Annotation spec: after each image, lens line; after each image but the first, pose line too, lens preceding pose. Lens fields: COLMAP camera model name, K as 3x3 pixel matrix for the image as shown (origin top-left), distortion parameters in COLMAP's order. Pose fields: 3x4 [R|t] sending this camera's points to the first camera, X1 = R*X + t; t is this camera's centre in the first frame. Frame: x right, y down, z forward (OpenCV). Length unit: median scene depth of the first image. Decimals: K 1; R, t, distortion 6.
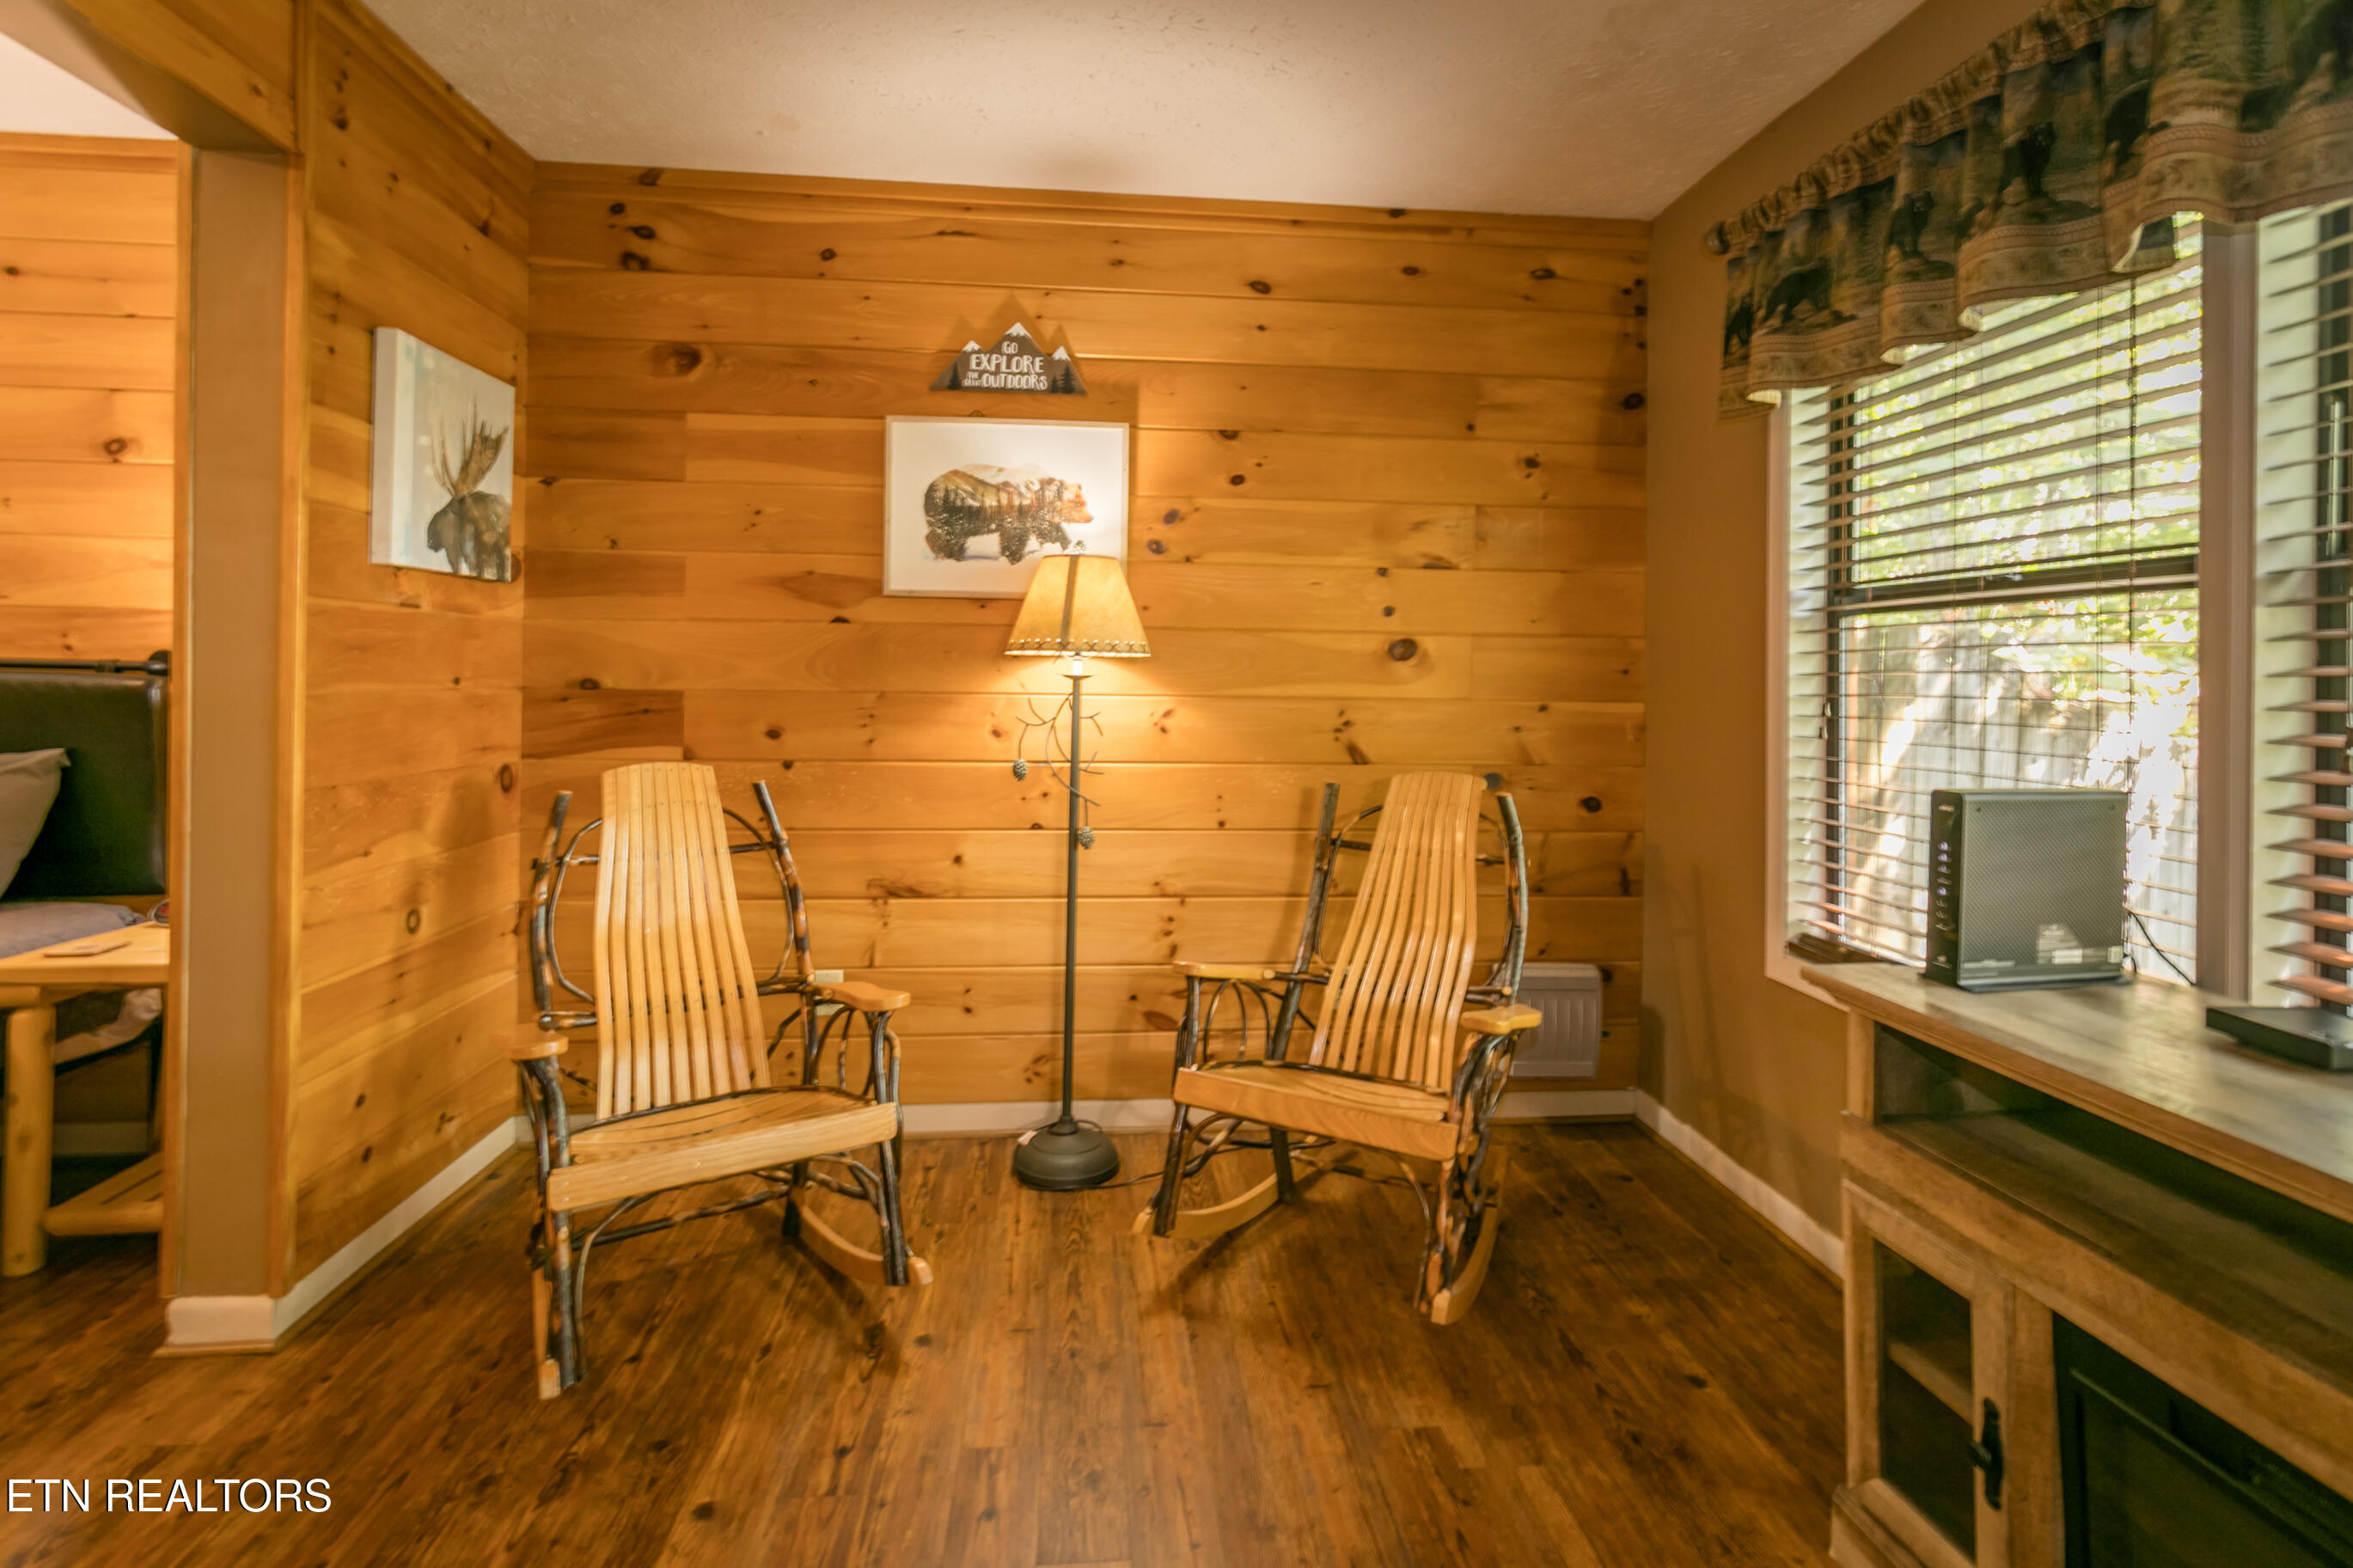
lens RADIAL K [[1137.3, 0, 1178.9], [0, 1137.3, 670.4], [0, 0, 1]] dist [0.001324, 0.001165]
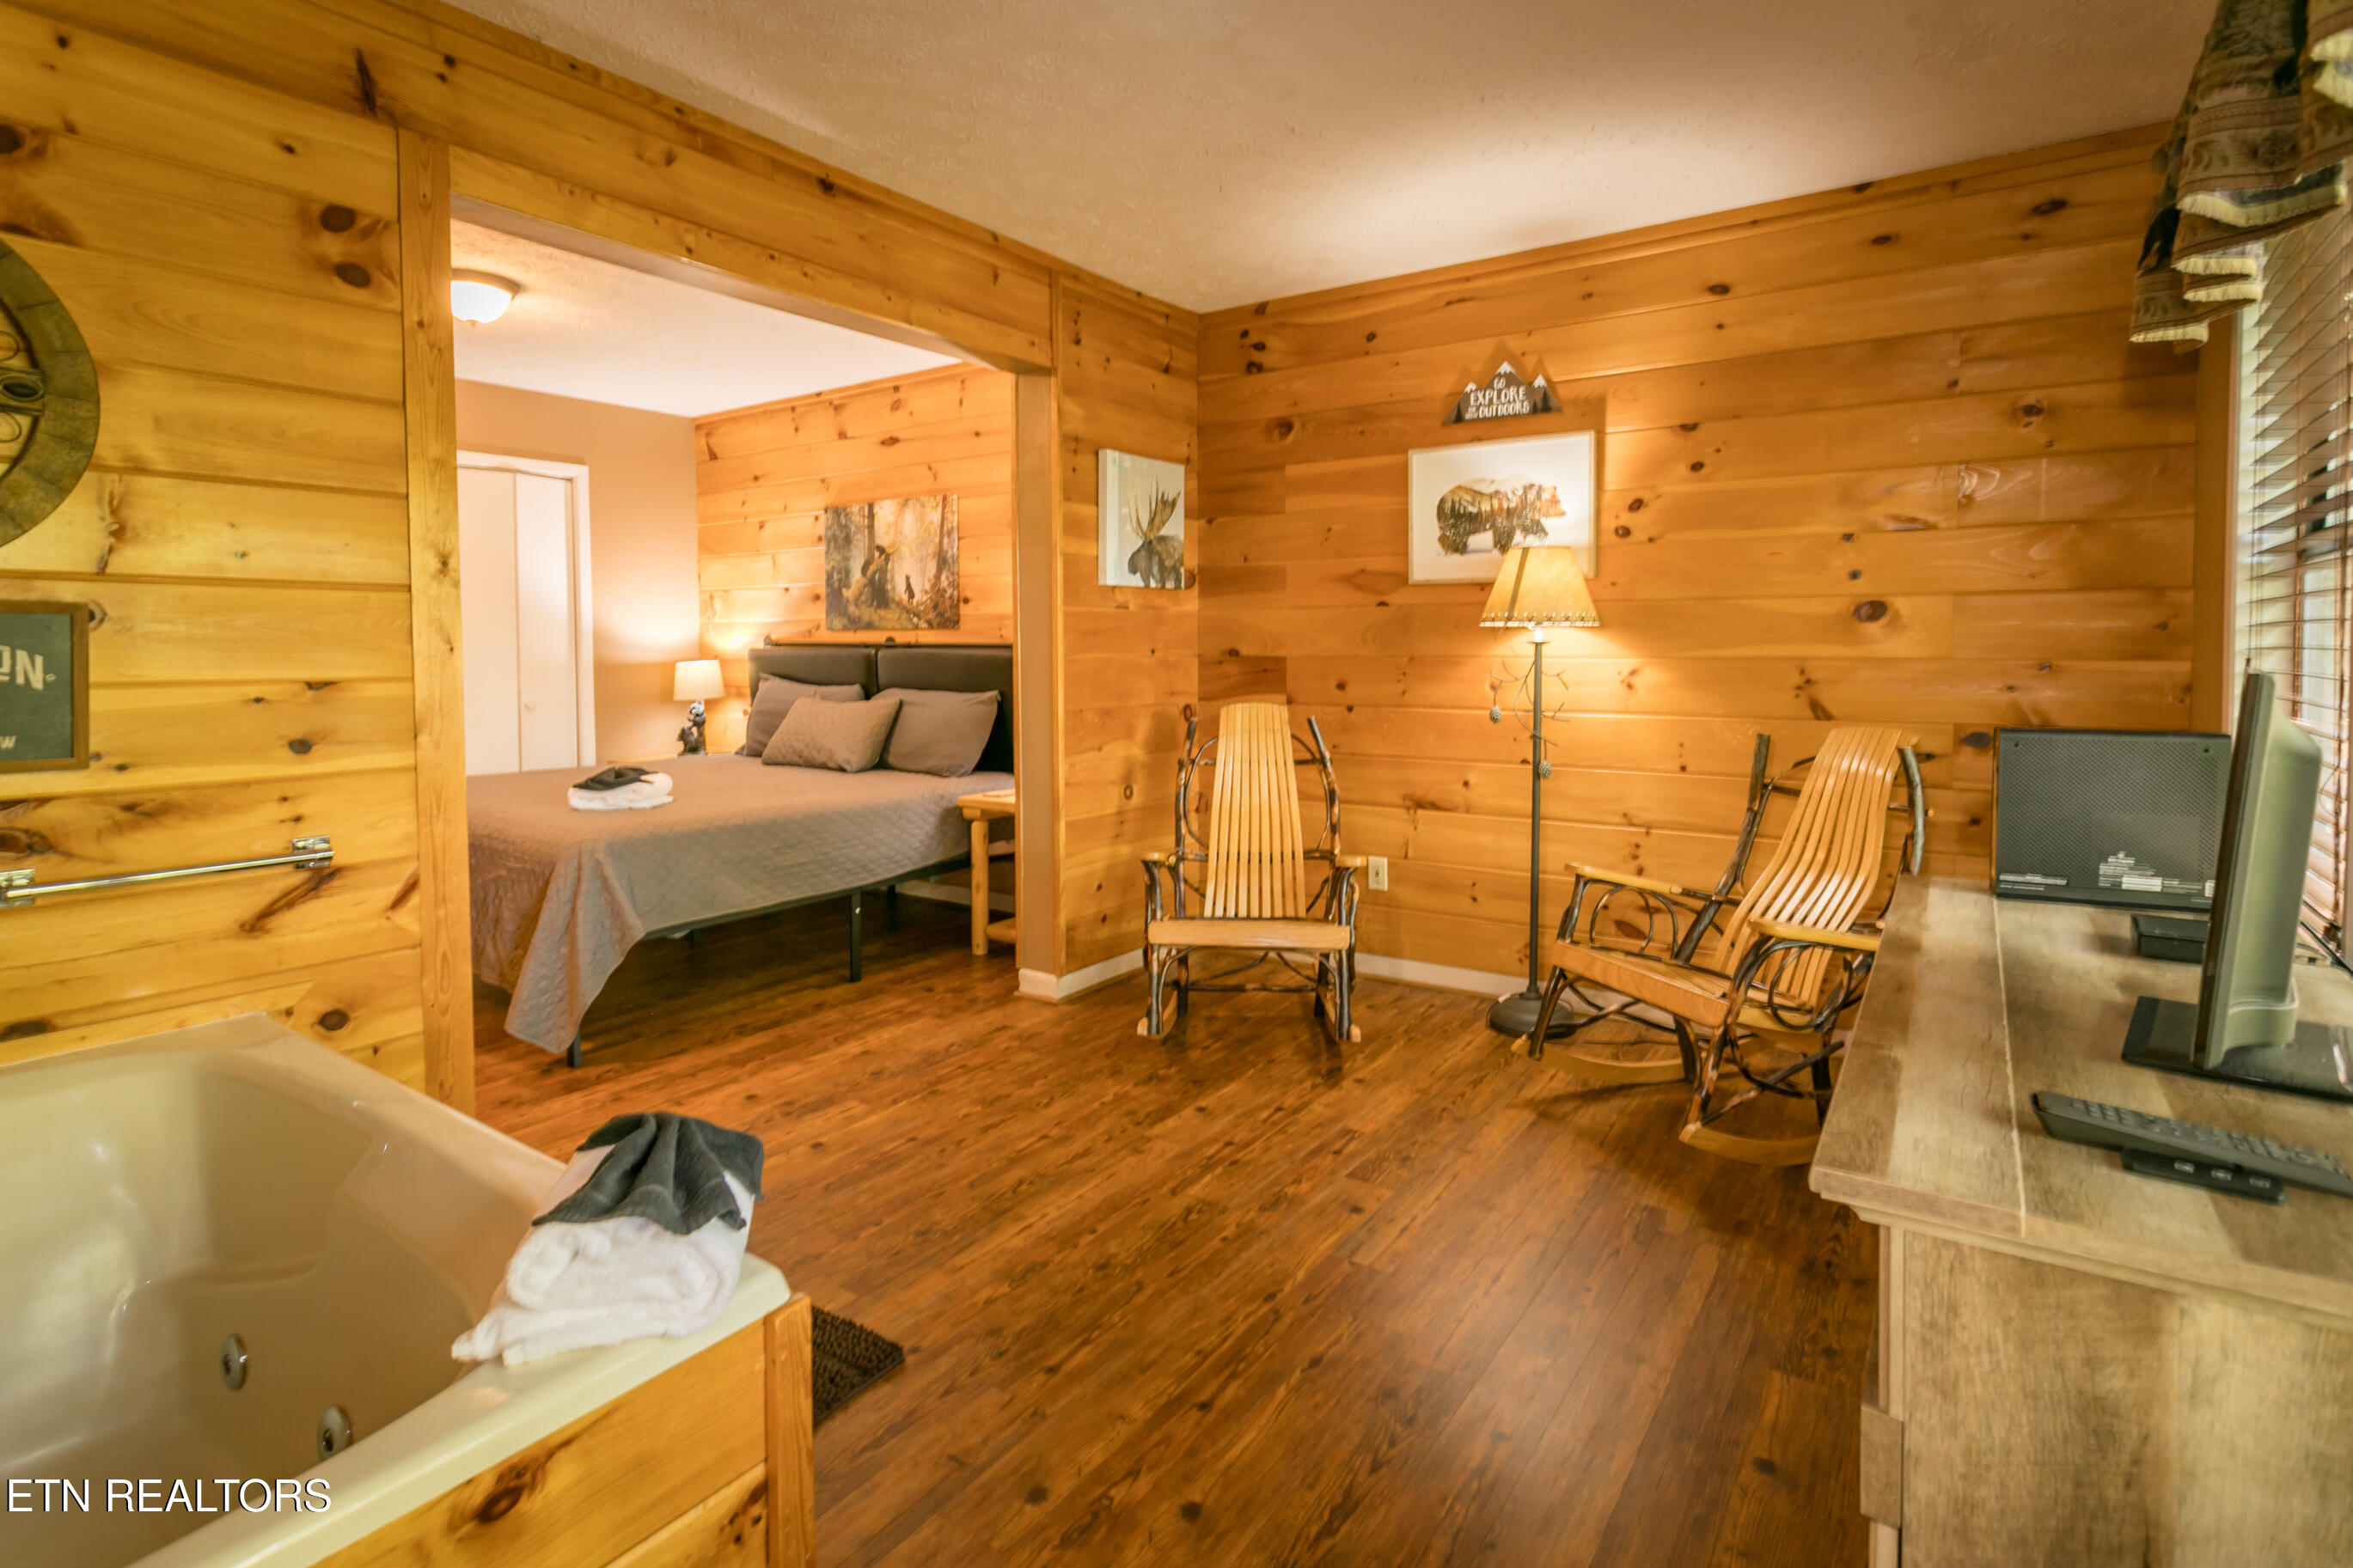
lens RADIAL K [[1137.3, 0, 1178.9], [0, 1137.3, 670.4], [0, 0, 1]] dist [0.001324, 0.001165]
pose [[0.770926, -0.001817, -0.636922, 0.396121], [0.018821, 0.999624, 0.019929, 0.004040], [0.636646, -0.027352, 0.770671, -0.219879]]
